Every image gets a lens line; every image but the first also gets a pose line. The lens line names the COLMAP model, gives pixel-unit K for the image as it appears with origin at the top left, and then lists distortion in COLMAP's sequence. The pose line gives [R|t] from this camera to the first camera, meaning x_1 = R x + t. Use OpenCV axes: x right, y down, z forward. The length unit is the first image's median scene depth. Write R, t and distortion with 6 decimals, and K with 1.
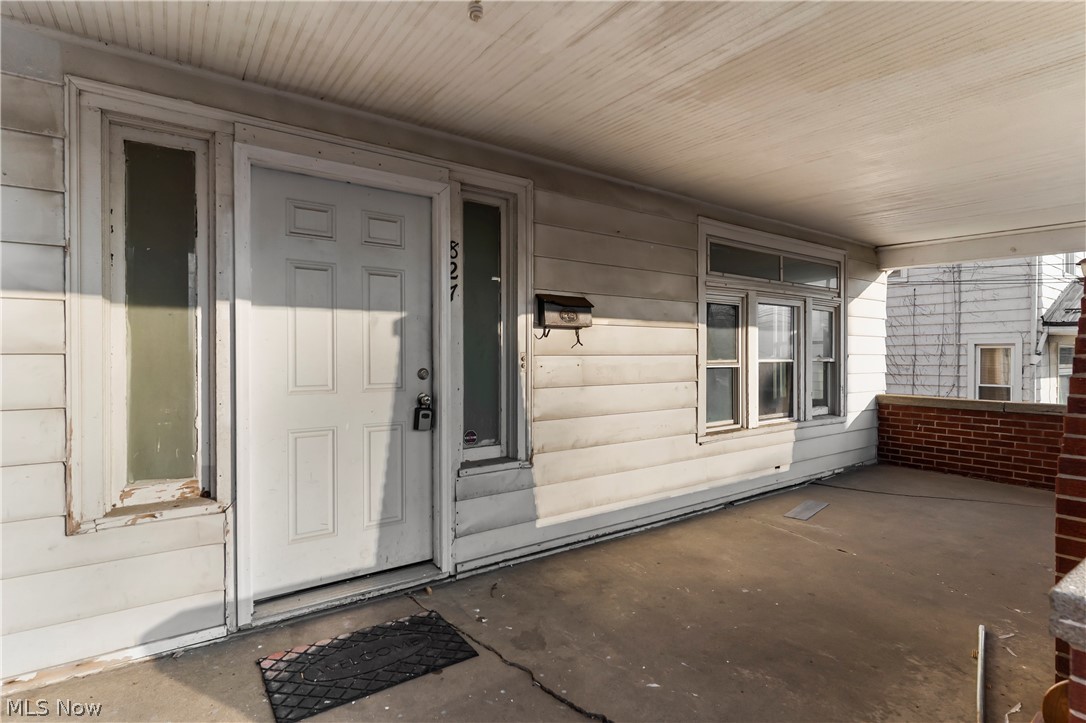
lens RADIAL K [[544.9, 0, 541.0], [0, 544.9, 355.3], [0, 0, 1]] dist [-0.001234, 0.000317]
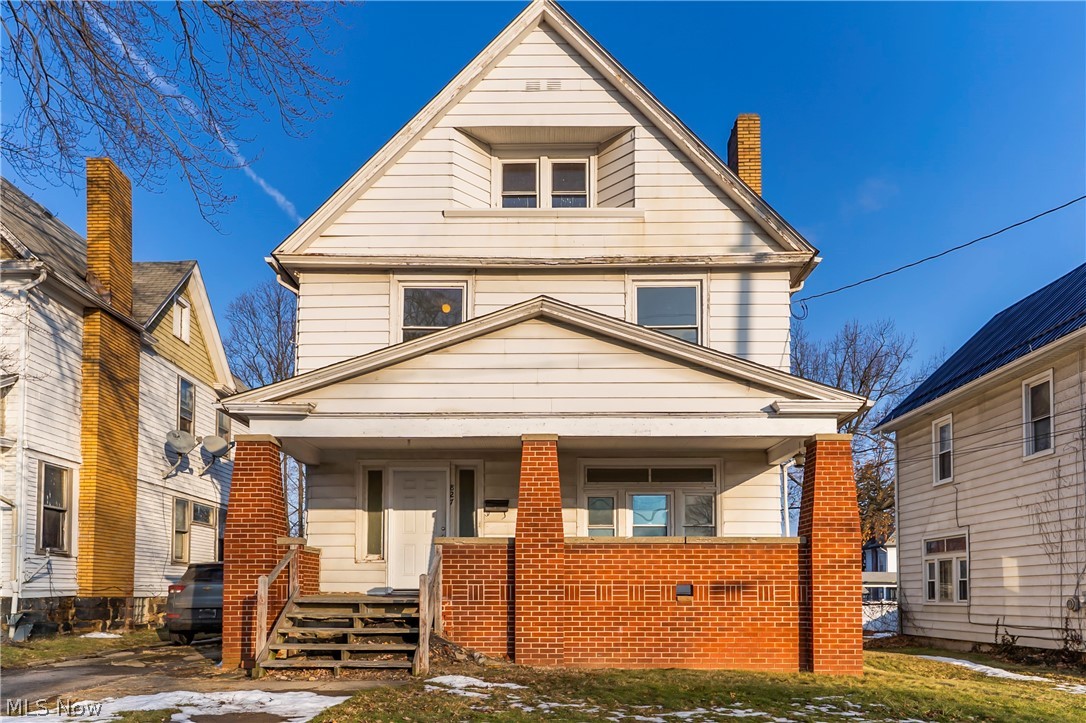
lens RADIAL K [[749.3, 0, 539.4], [0, 749.3, 419.8], [0, 0, 1]] dist [-0.000002, 0.000952]
pose [[0.798734, -0.137315, -0.585806, 2.311753], [-0.001150, 0.973260, -0.229703, 0.334398], [0.601683, 0.184145, 0.777218, -1.706716]]
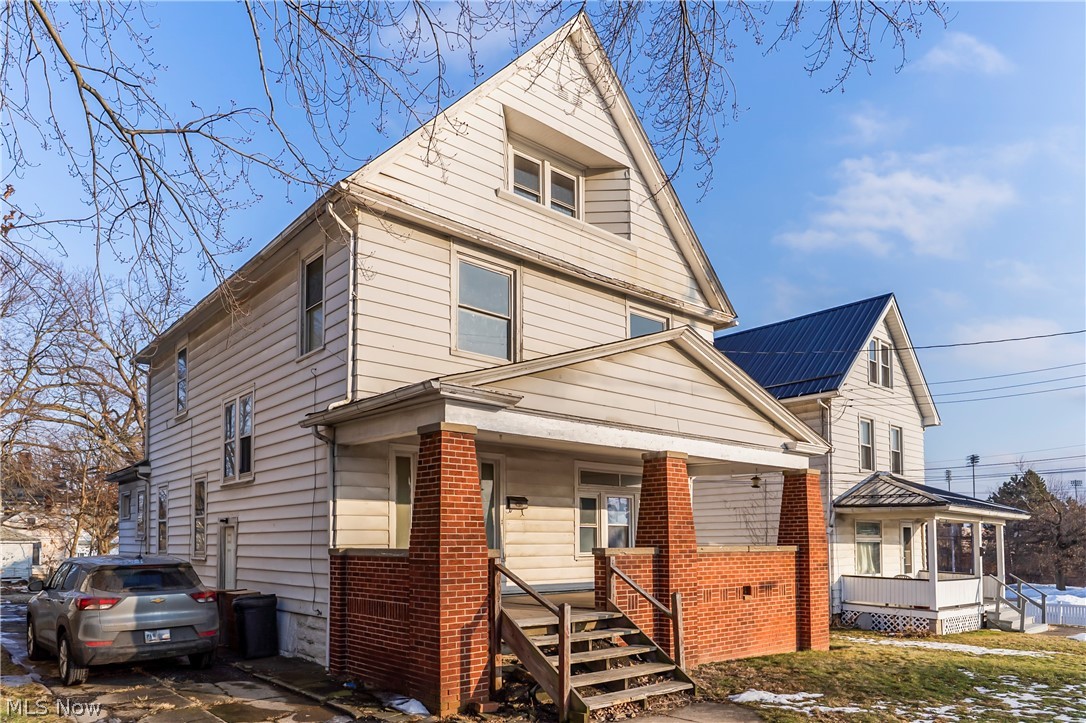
lens RADIAL K [[696.4, 0, 516.8], [0, 696.4, 392.5], [0, 0, 1]] dist [-0.000915, -0.000426]
pose [[0.998069, 0.010336, 0.061244, -0.162735], [0.002822, 0.977494, -0.210944, 0.101962], [-0.062046, 0.210709, 0.975578, -2.289686]]
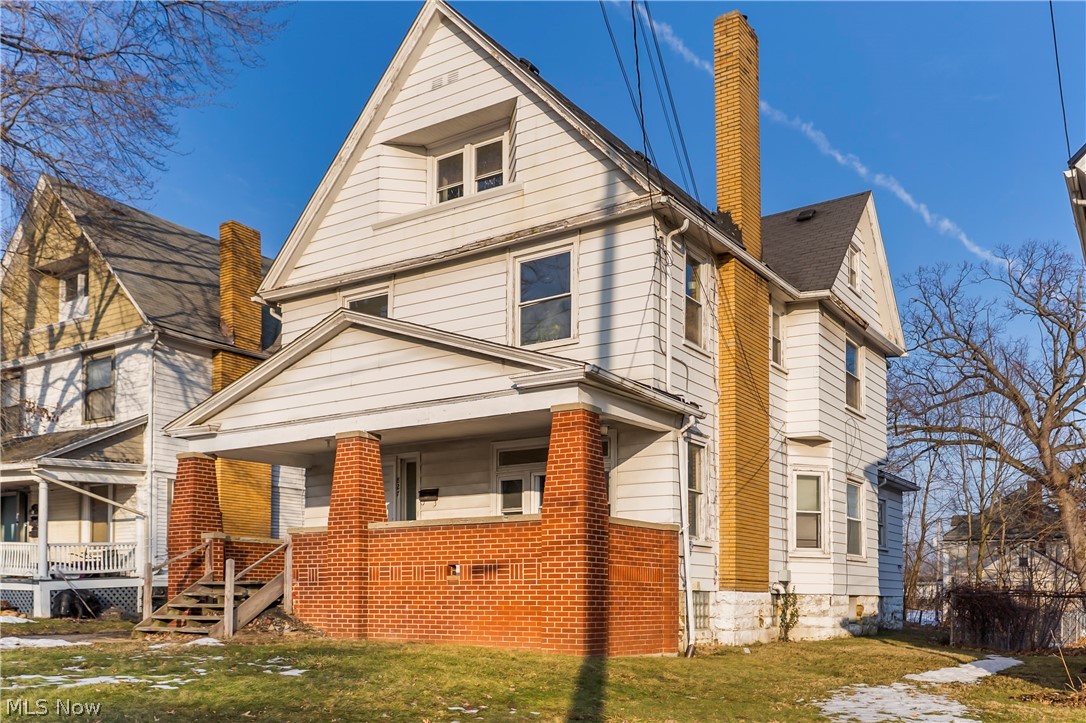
lens RADIAL K [[948.8, 0, 540.2], [0, 948.8, 360.7], [0, 0, 1]] dist [0.004309, -0.010417]
pose [[0.345703, -0.231368, -0.909373, 4.609187], [-0.005138, 0.968644, -0.248401, 0.434308], [0.938330, 0.090545, 0.333674, -0.117224]]
